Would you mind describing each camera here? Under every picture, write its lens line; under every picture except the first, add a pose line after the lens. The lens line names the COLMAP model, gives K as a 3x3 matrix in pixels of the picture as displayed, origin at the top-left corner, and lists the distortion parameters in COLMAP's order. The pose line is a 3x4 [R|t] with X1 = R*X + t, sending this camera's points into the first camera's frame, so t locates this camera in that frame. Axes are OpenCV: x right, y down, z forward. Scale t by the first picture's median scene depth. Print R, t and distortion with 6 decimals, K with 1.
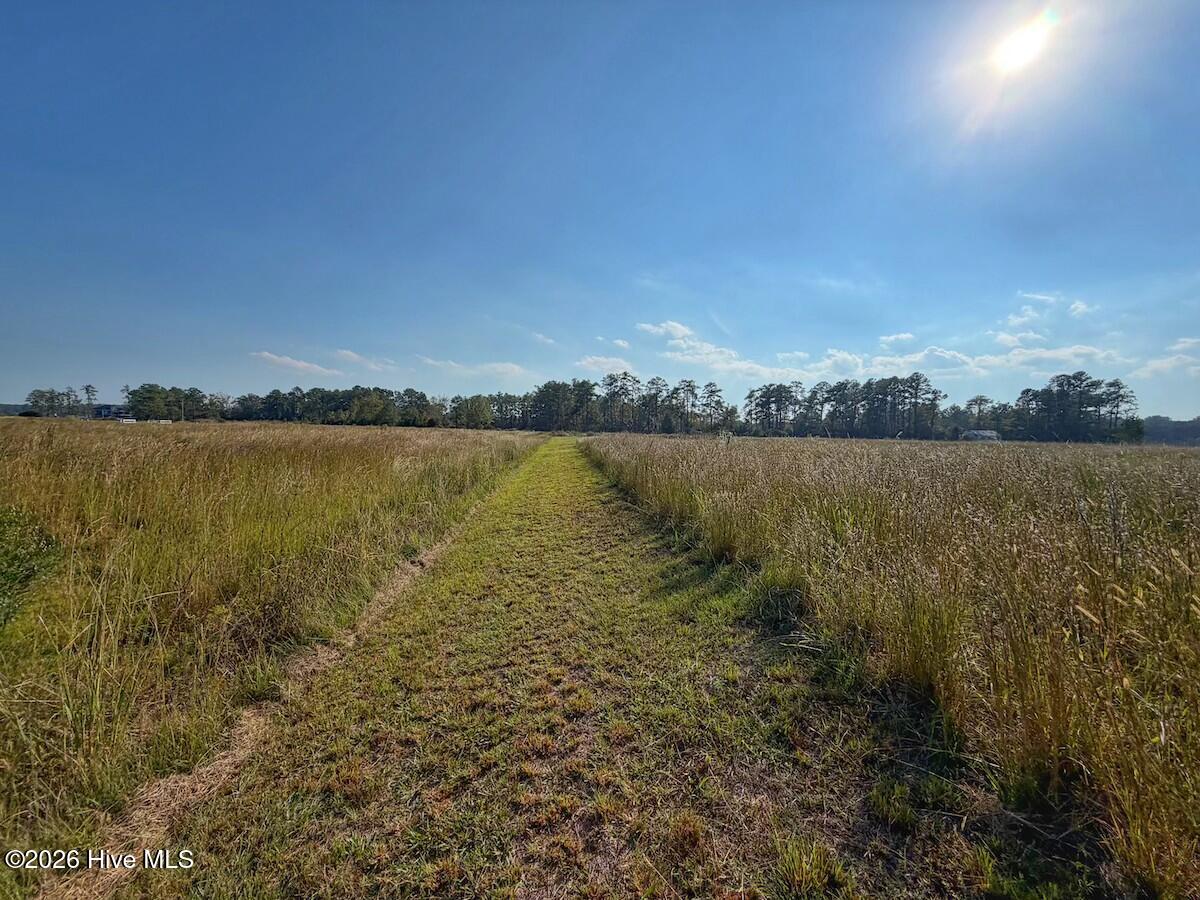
lens RADIAL K [[478.6, 0, 563.4], [0, 478.6, 450.8], [0, 0, 1]] dist [0.020670, 0.000011]
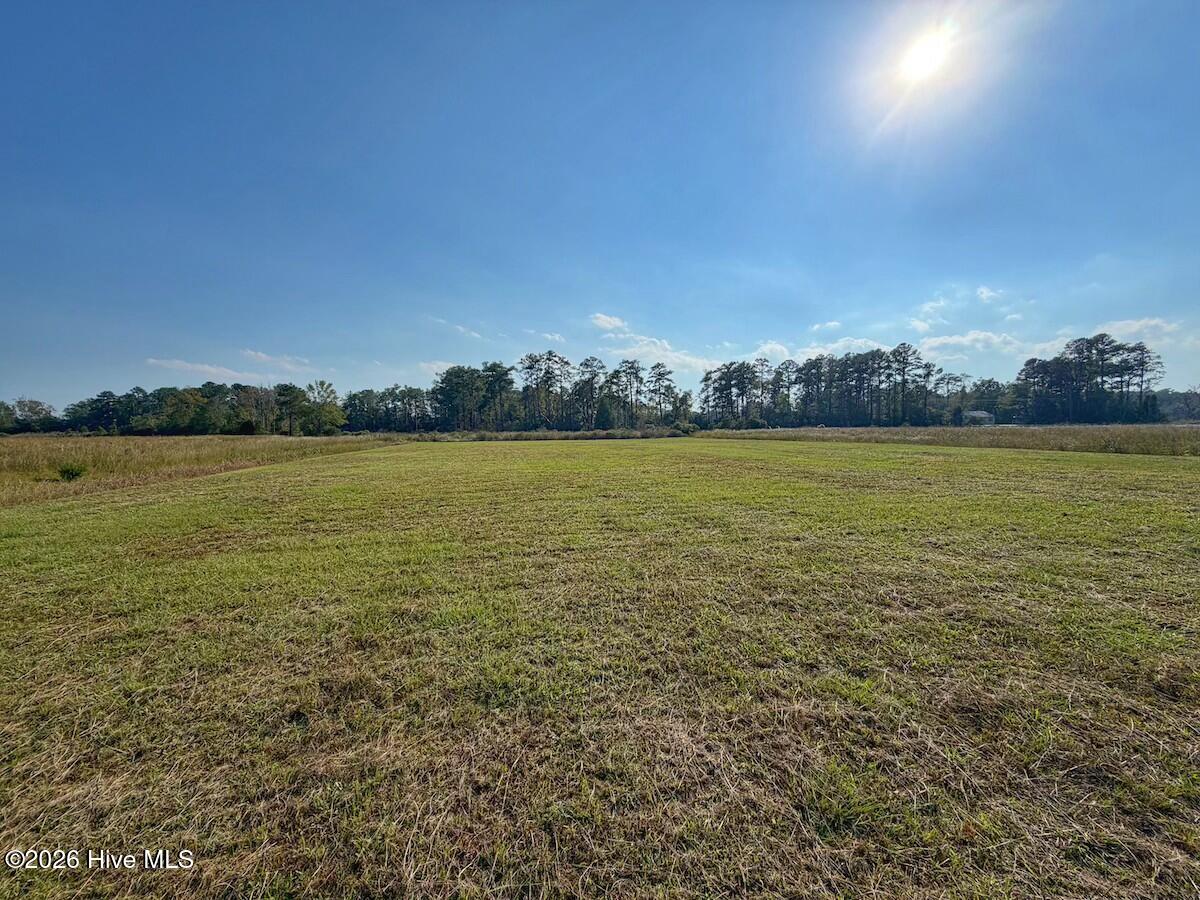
lens RADIAL K [[479.7, 0, 582.7], [0, 479.7, 450.3], [0, 0, 1]] dist [0.000581, 0.000175]
pose [[0.987431, -0.045975, 0.151214, 0.057769], [0.044974, 0.998938, 0.010032, -0.011855], [-0.151514, -0.003106, 0.988450, 0.236758]]
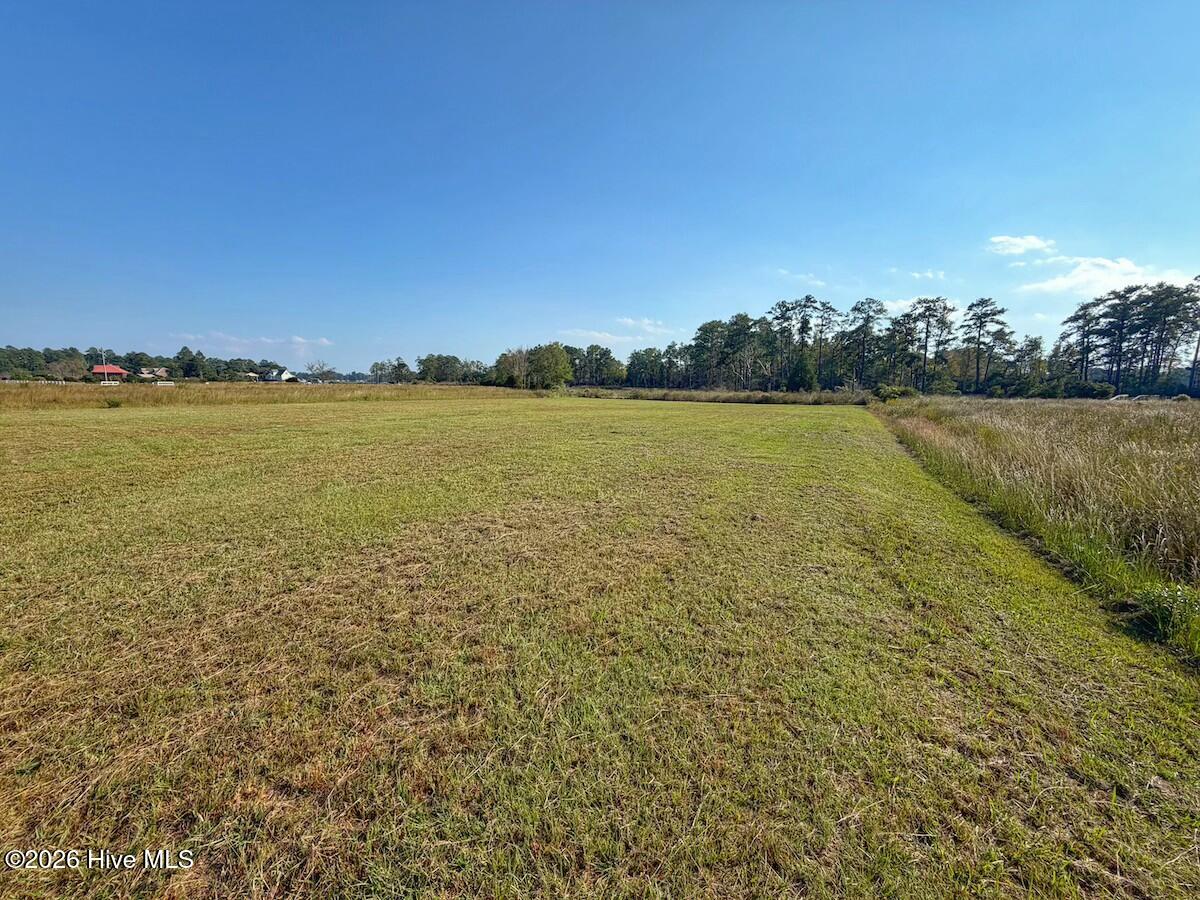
lens RADIAL K [[479.7, 0, 582.7], [0, 479.7, 450.3], [0, 0, 1]] dist [0.000581, 0.000175]
pose [[0.859428, 0.055951, -0.508186, 0.204661], [-0.014672, 0.996283, 0.084876, -0.010579], [0.511046, -0.065489, 0.857055, 0.292342]]
